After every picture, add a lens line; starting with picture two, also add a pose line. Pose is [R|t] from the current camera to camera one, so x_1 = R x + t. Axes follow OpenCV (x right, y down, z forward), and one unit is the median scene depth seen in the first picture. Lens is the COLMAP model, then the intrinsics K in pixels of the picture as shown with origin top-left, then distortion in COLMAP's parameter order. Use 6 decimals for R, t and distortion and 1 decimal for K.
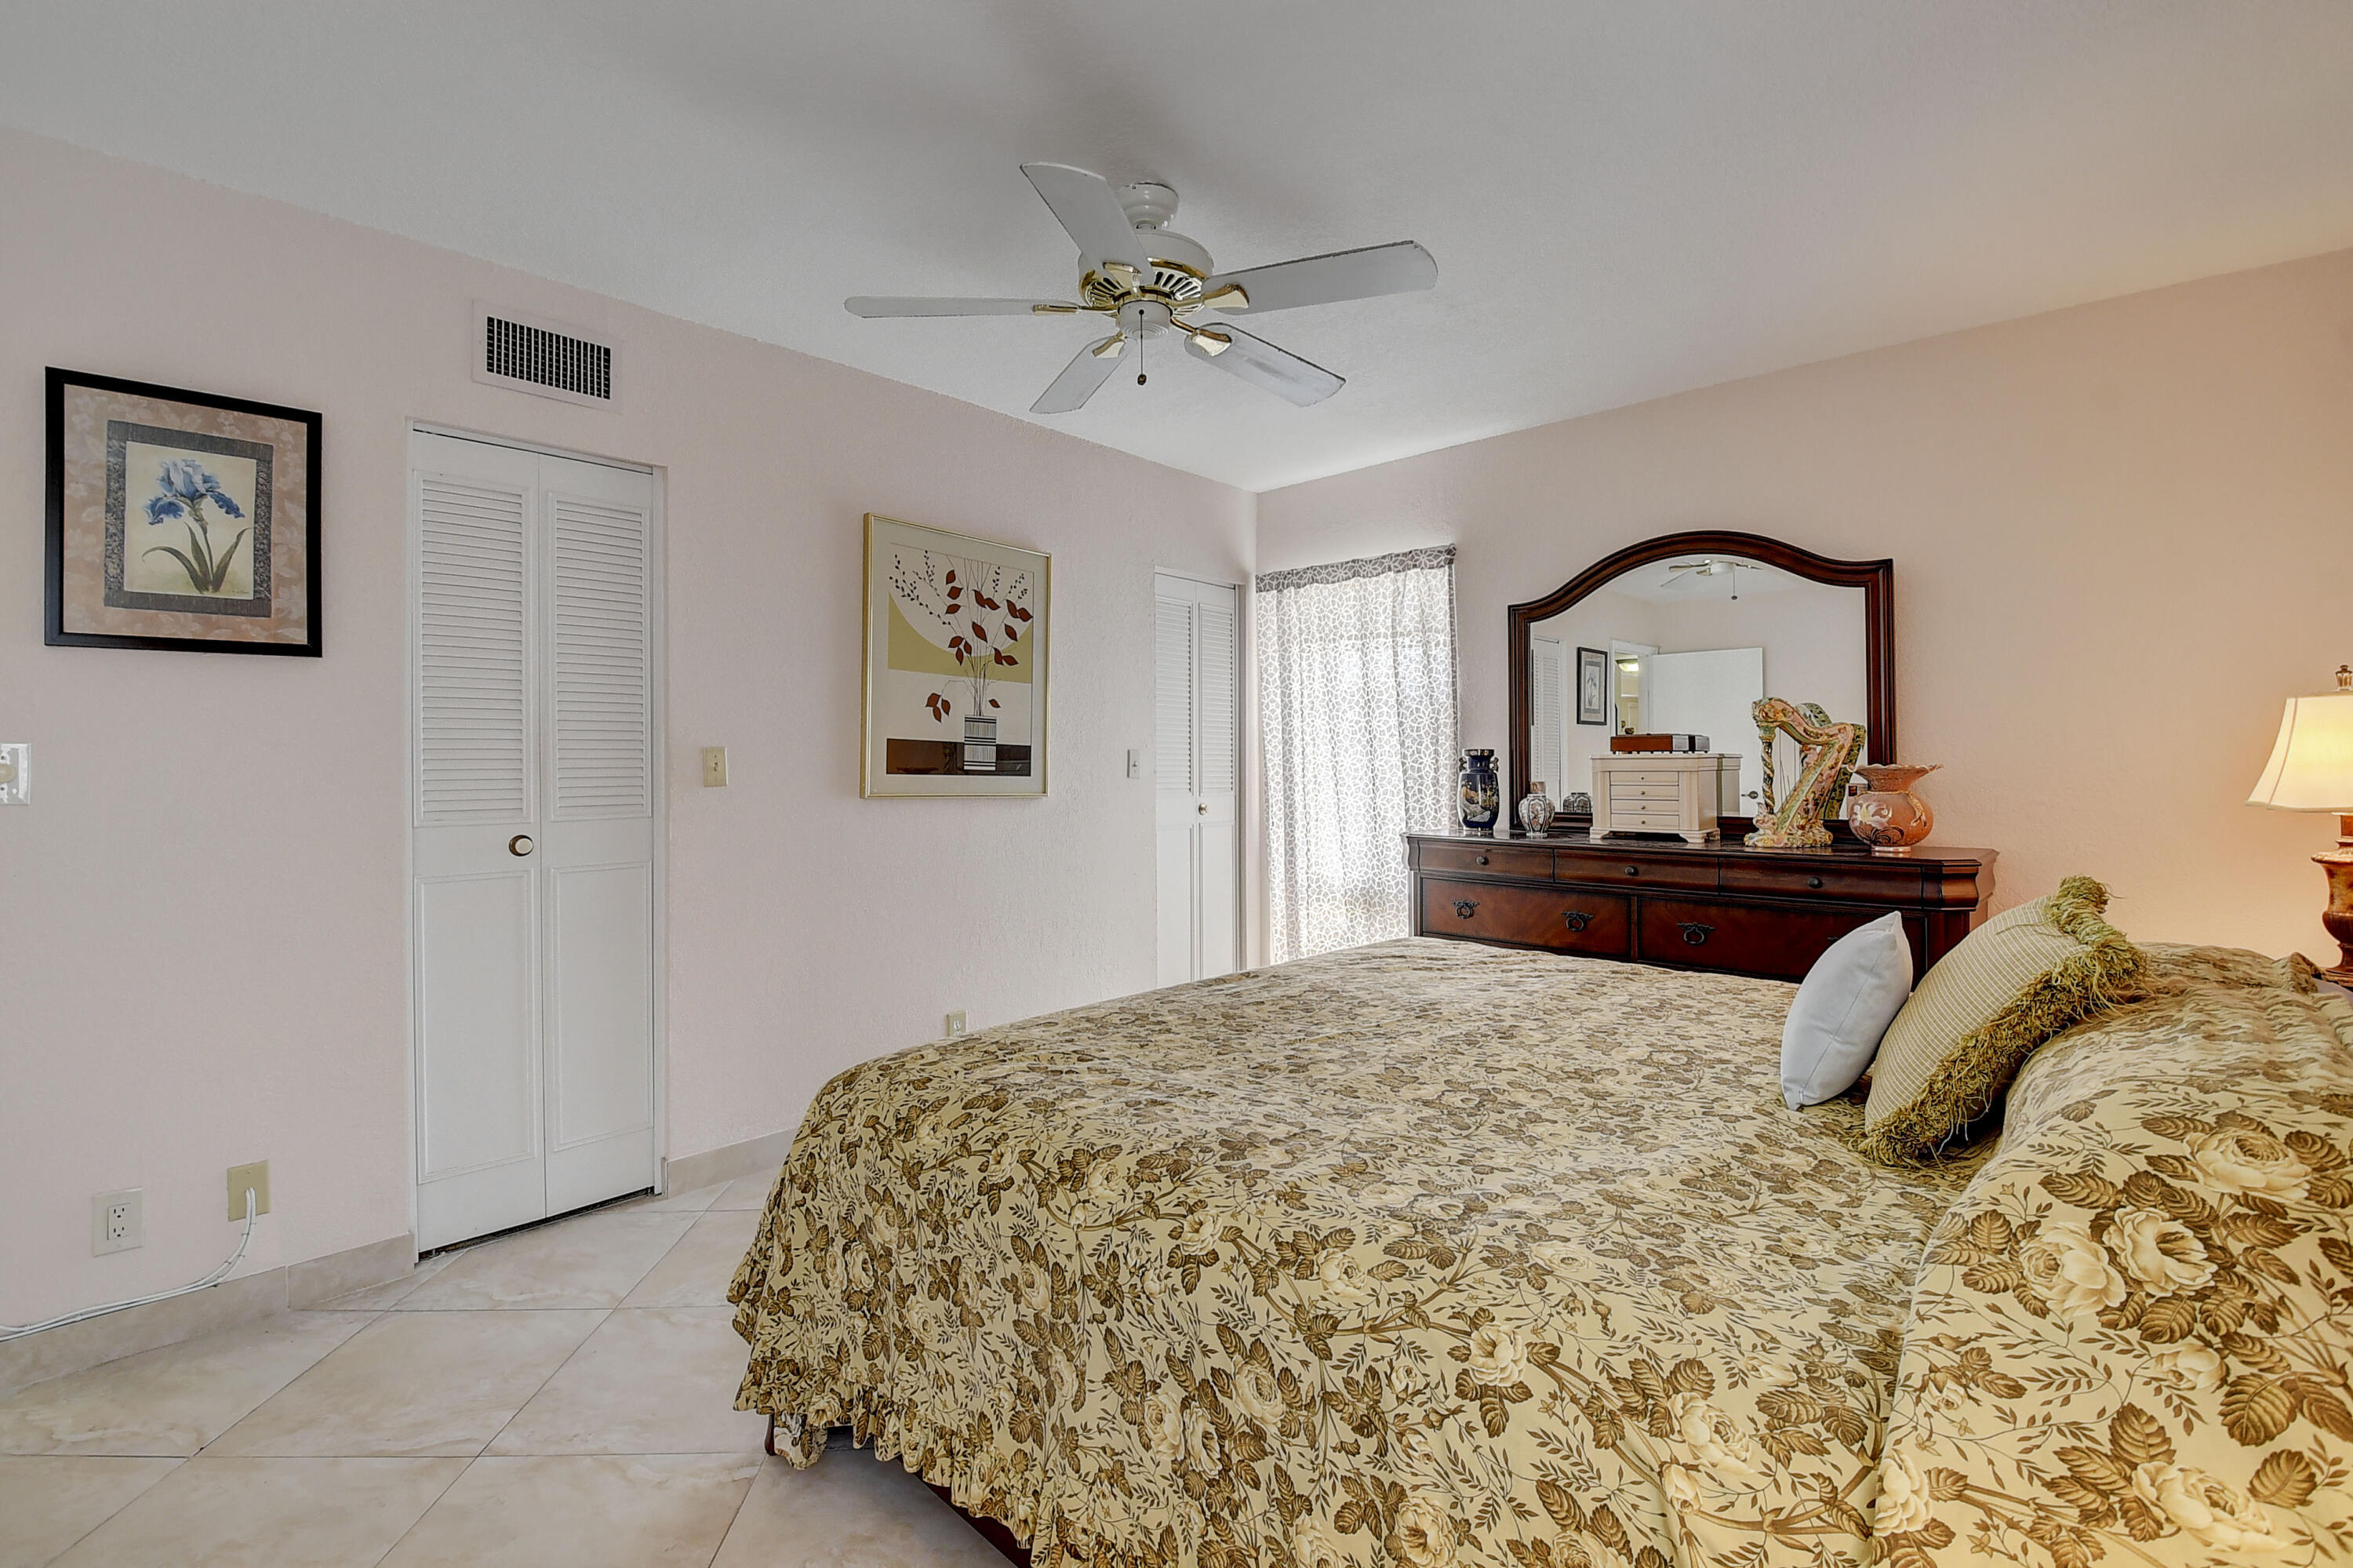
lens RADIAL K [[1037.9, 0, 1166.4], [0, 1037.9, 754.9], [0, 0, 1]] dist [0.009724, -0.020905]
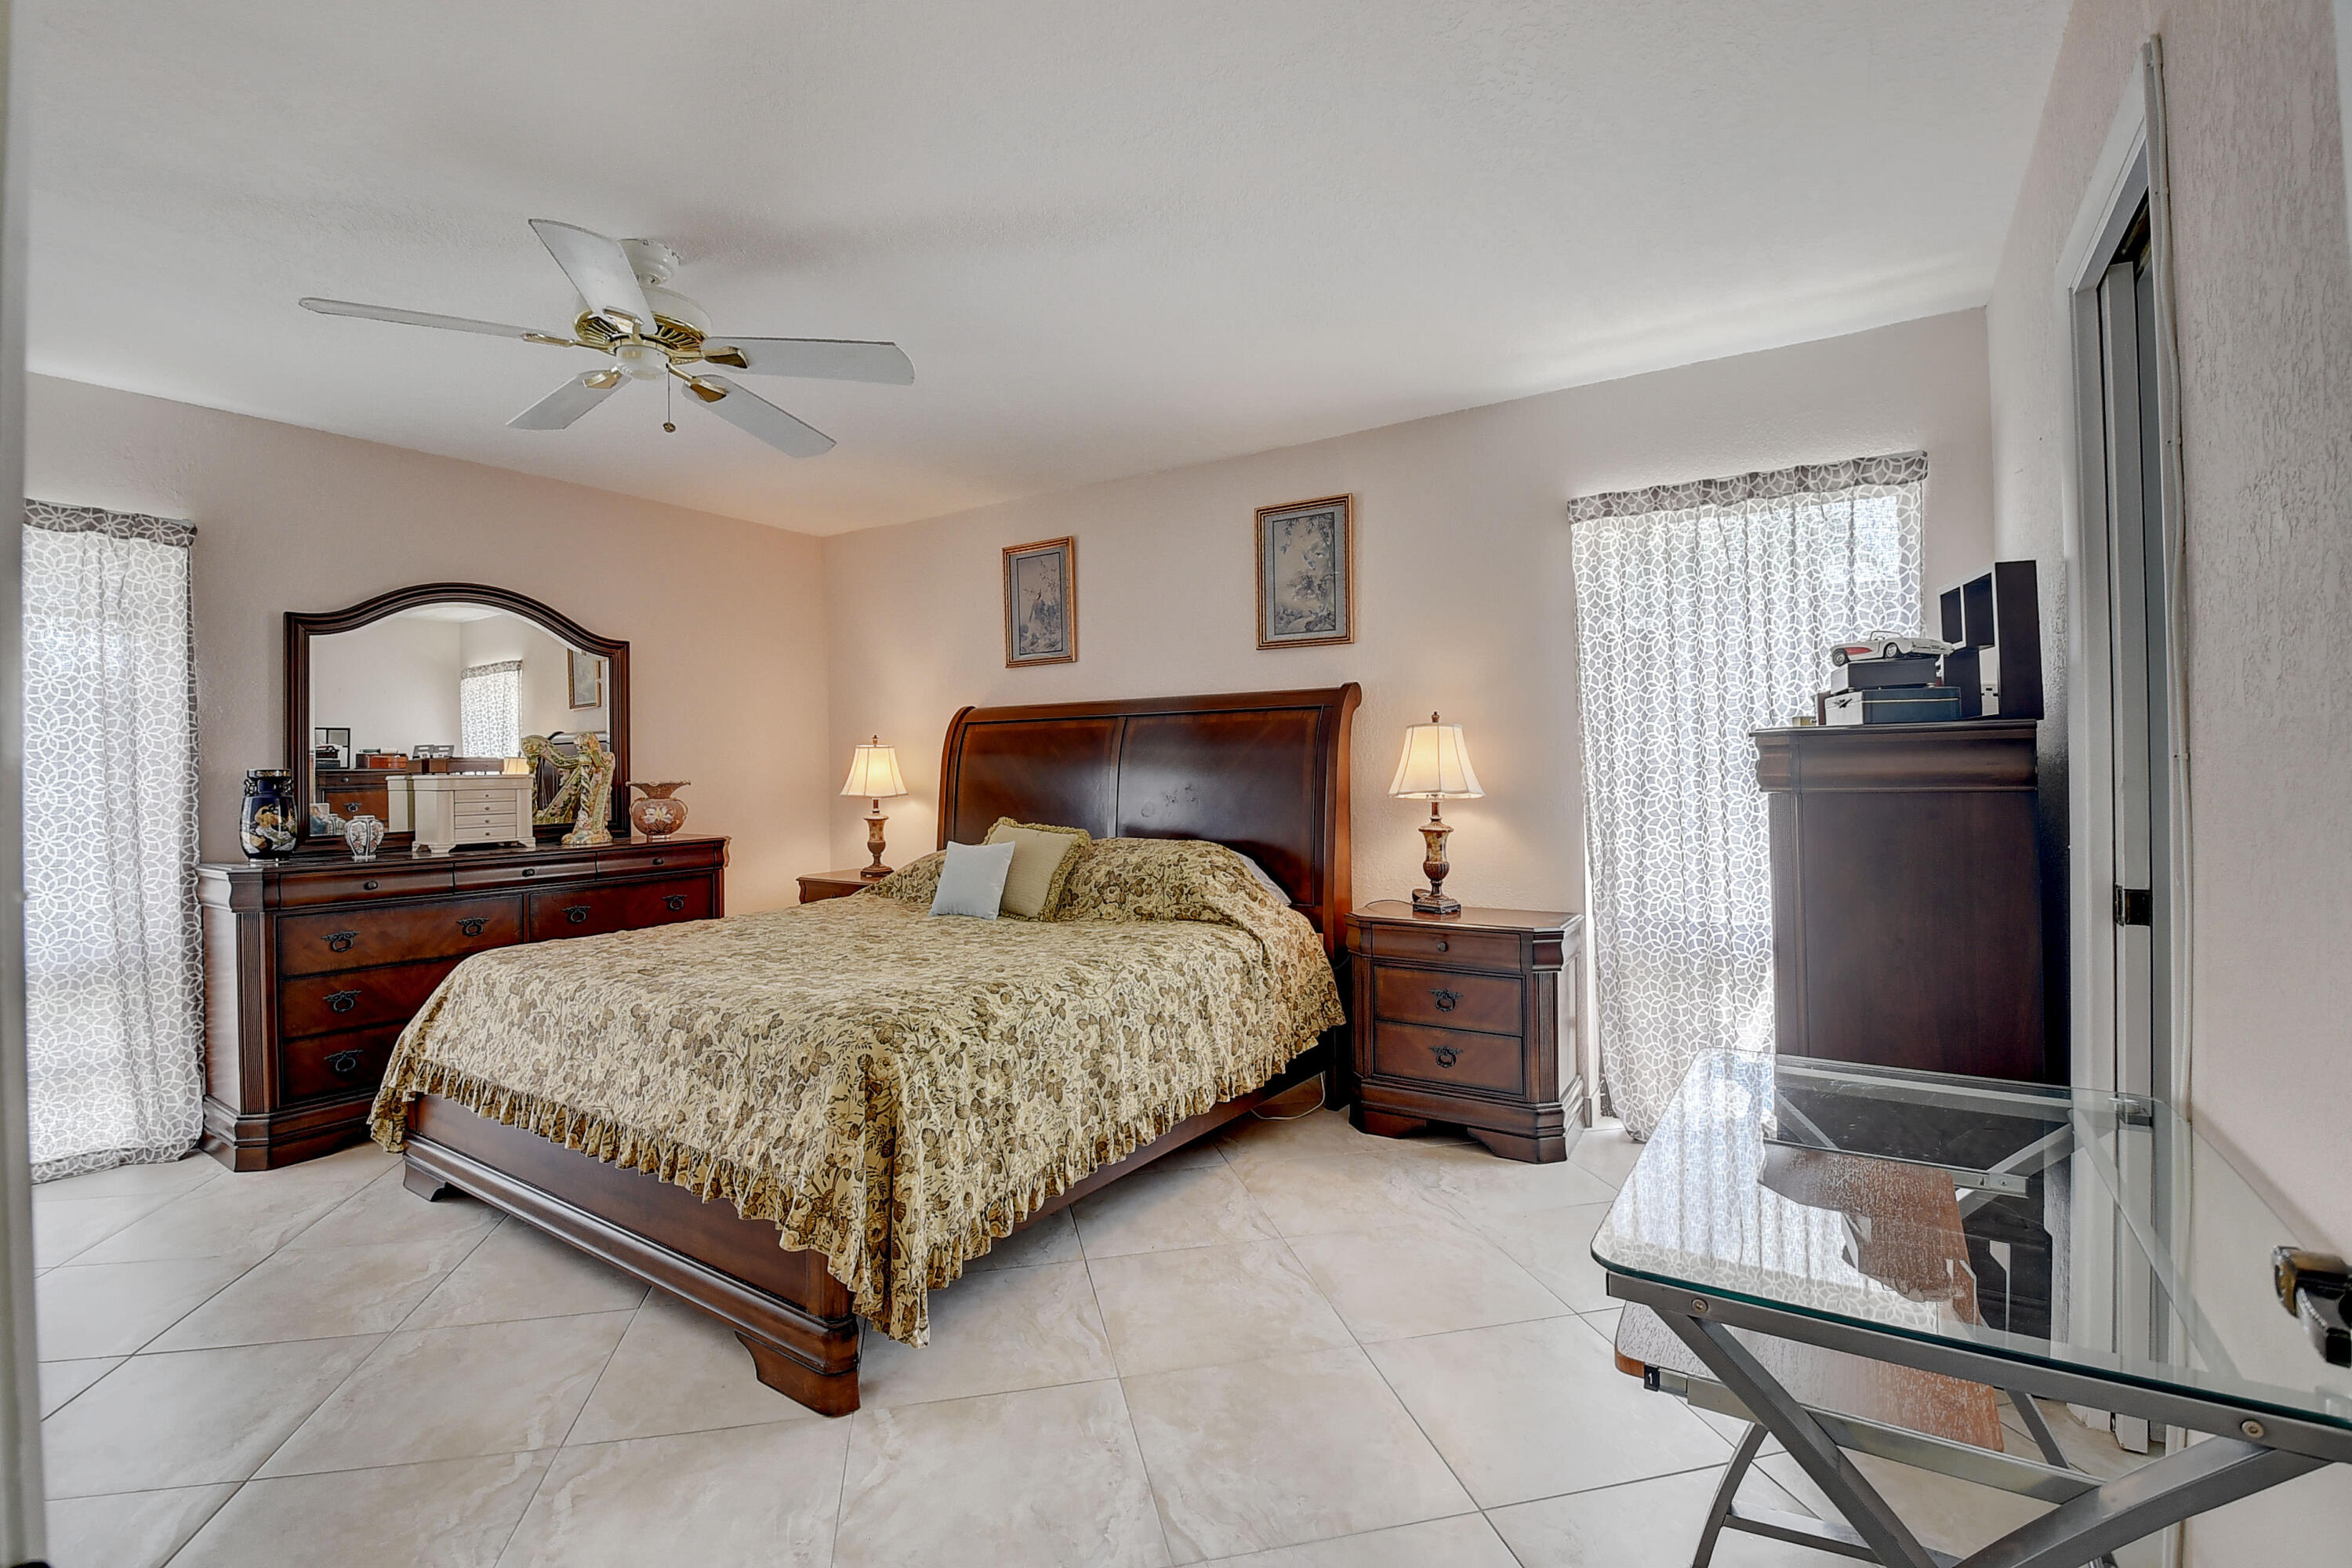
lens RADIAL K [[1037.4, 0, 1165.9], [0, 1037.4, 754.9], [0, 0, 1]] dist [0.009724, -0.020905]
pose [[-0.166771, 0.021755, 0.985756, -1.532460], [0.008041, 0.999753, -0.020704, 0.014557], [-0.985963, 0.004474, -0.166904, 0.866289]]
